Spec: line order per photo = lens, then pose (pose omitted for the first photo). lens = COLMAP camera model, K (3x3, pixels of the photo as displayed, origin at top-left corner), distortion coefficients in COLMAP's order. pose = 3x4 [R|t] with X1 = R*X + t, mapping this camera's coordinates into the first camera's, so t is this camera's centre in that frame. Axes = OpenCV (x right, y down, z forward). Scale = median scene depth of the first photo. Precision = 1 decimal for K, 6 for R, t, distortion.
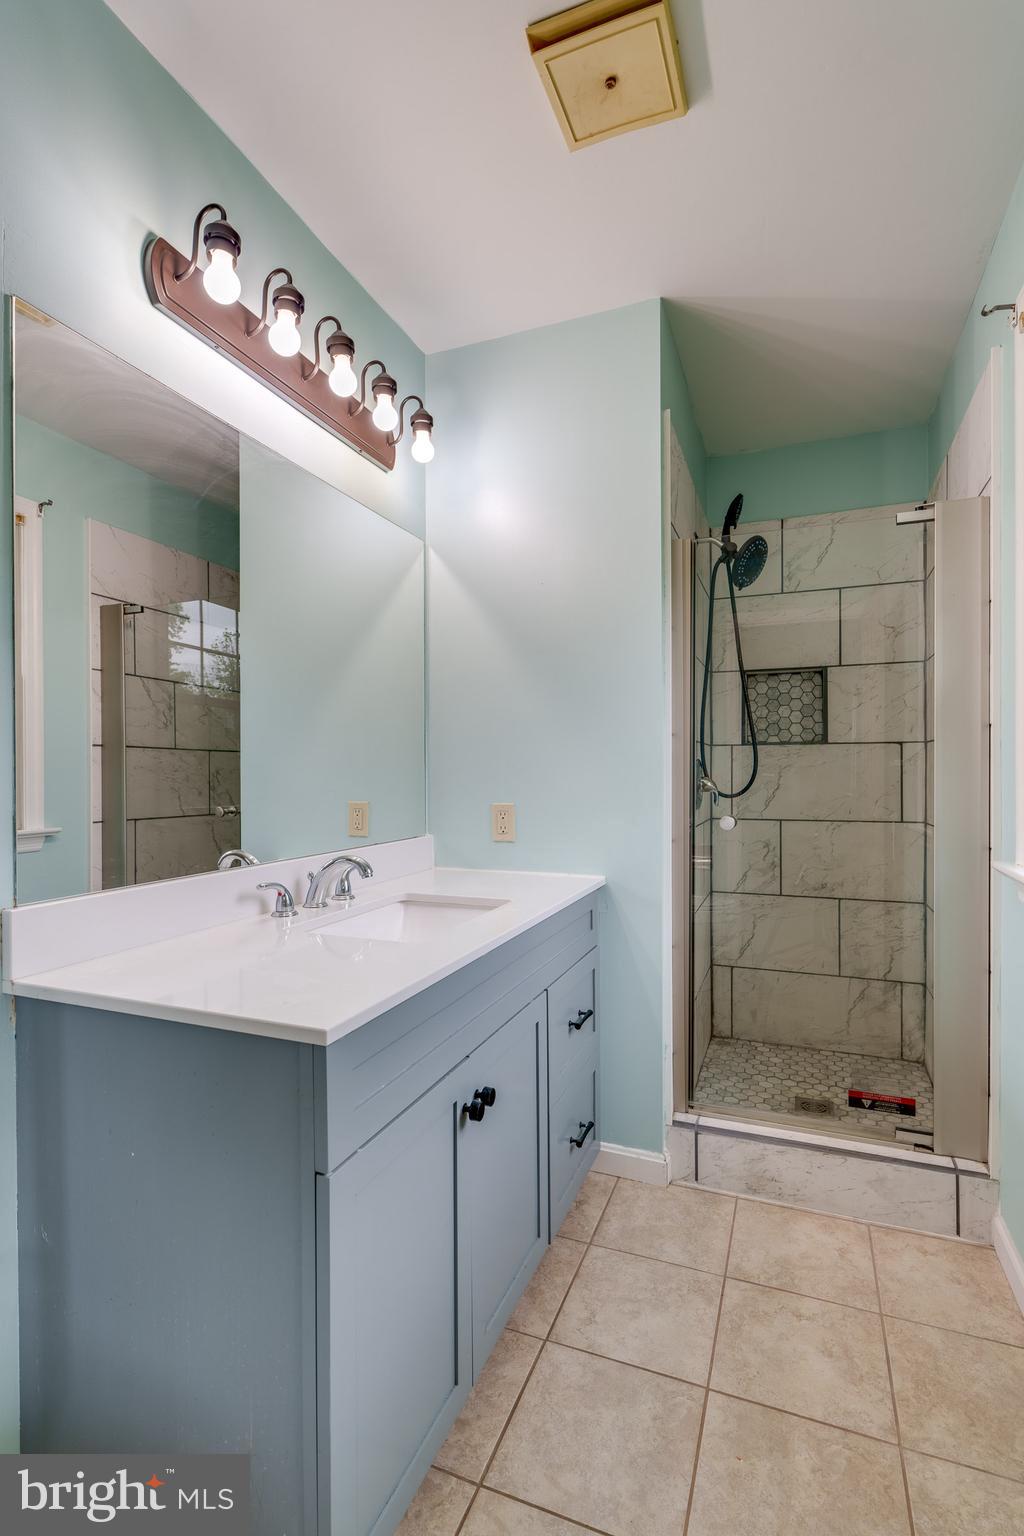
lens RADIAL K [[696.8, 0, 478.5], [0, 696.8, 777.3], [0, 0, 1]] dist [-0.002541, 0.000769]
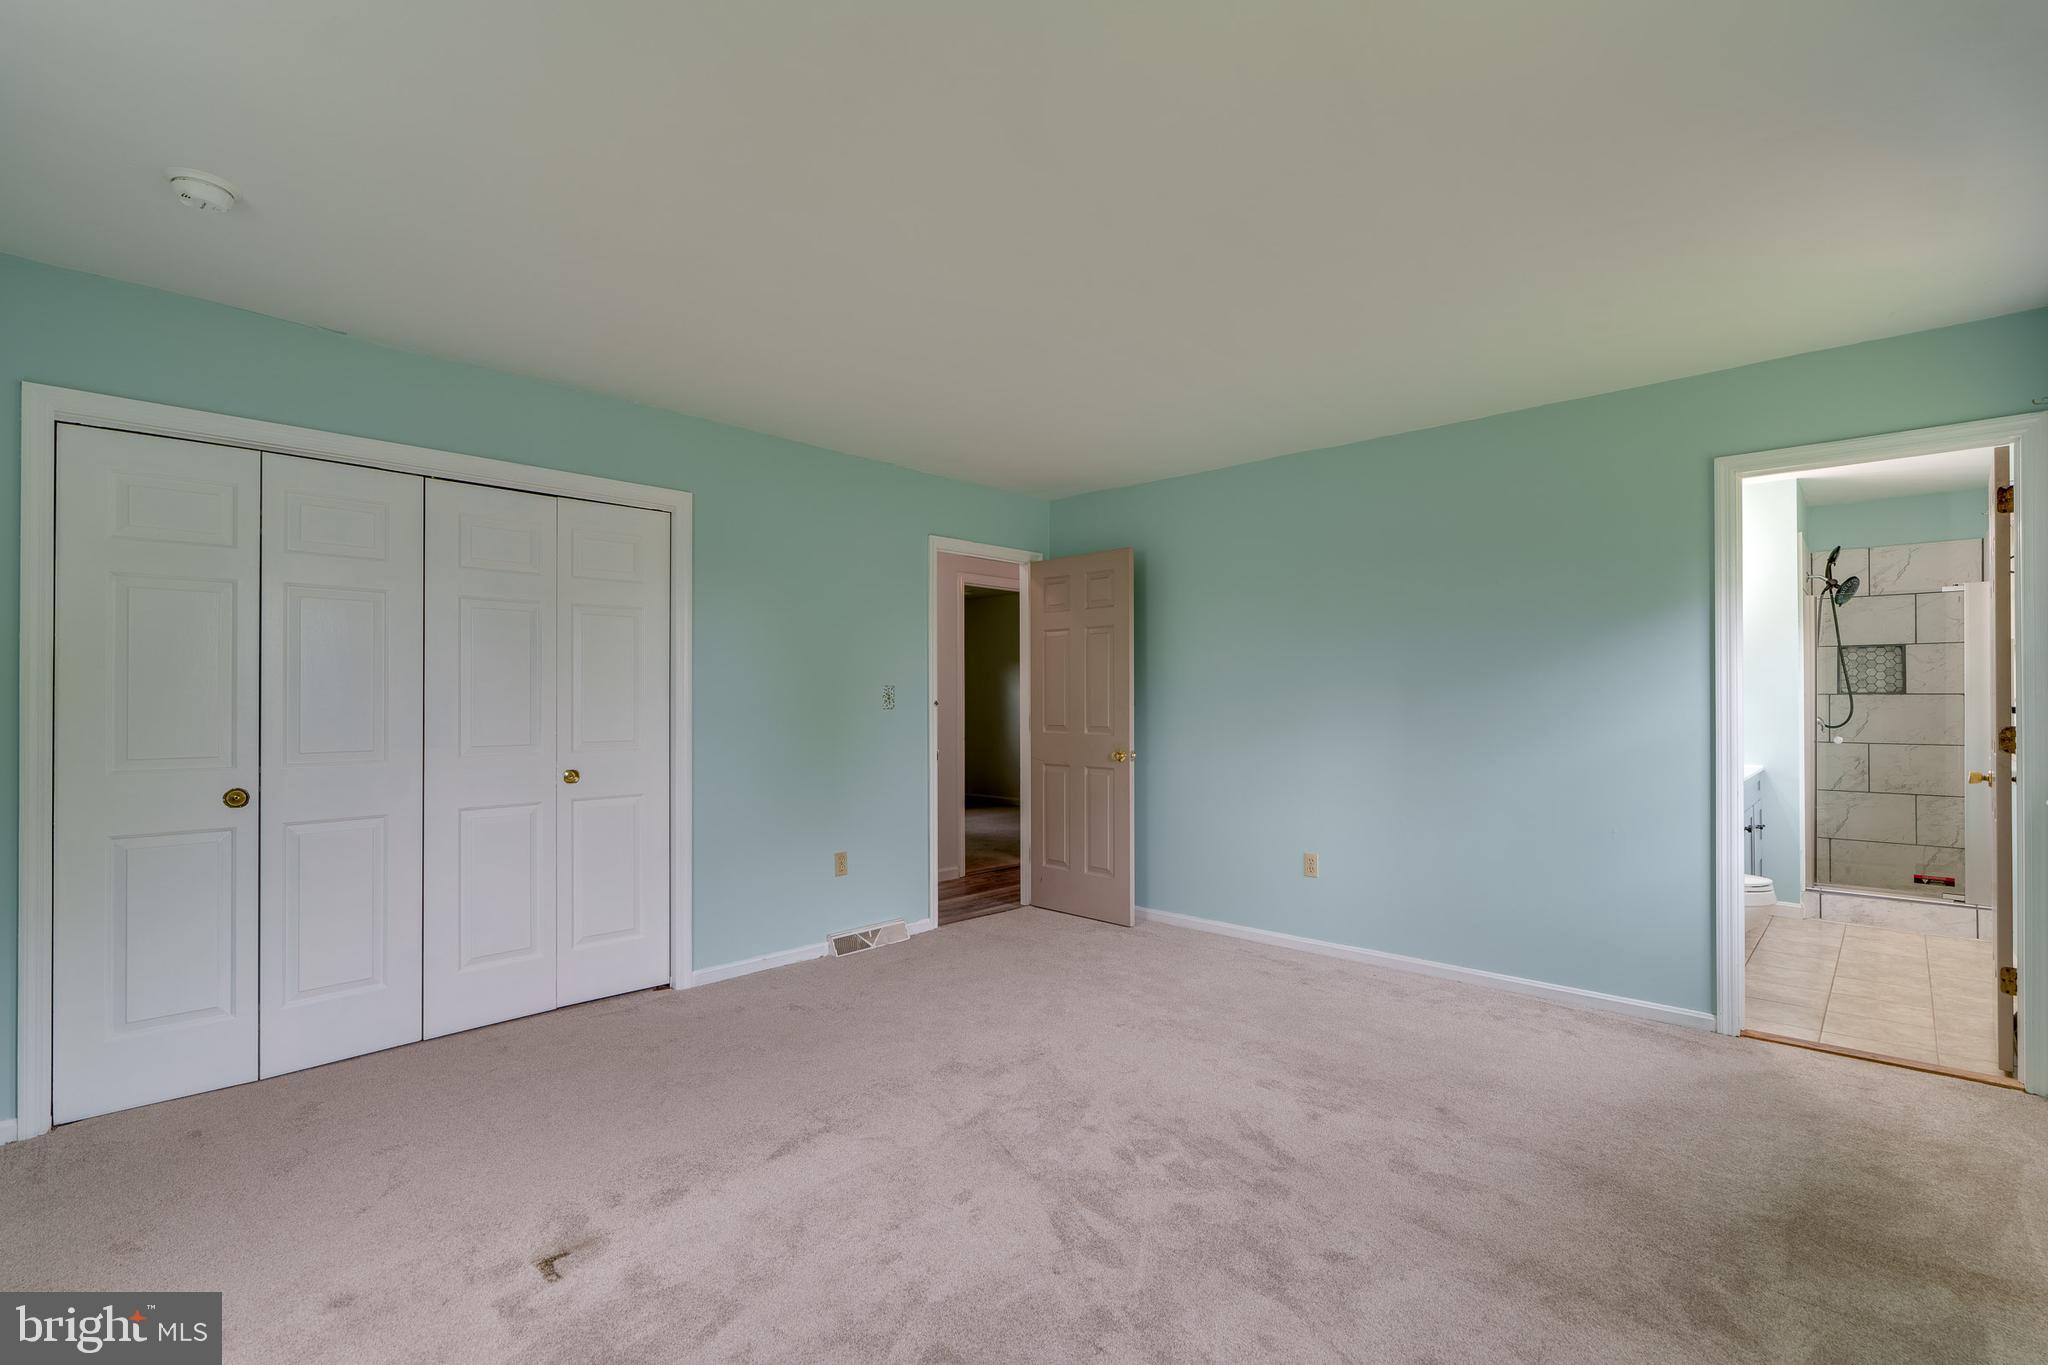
lens RADIAL K [[929.1, 0, 1028.7], [0, 929.1, 691.2], [0, 0, 1]] dist [-0.002541, 0.000769]
pose [[0.950156, -0.000958, -0.311772, -0.709414], [-0.001906, 0.999959, -0.008880, -0.032874], [0.311768, 0.009031, 0.950115, -1.568296]]
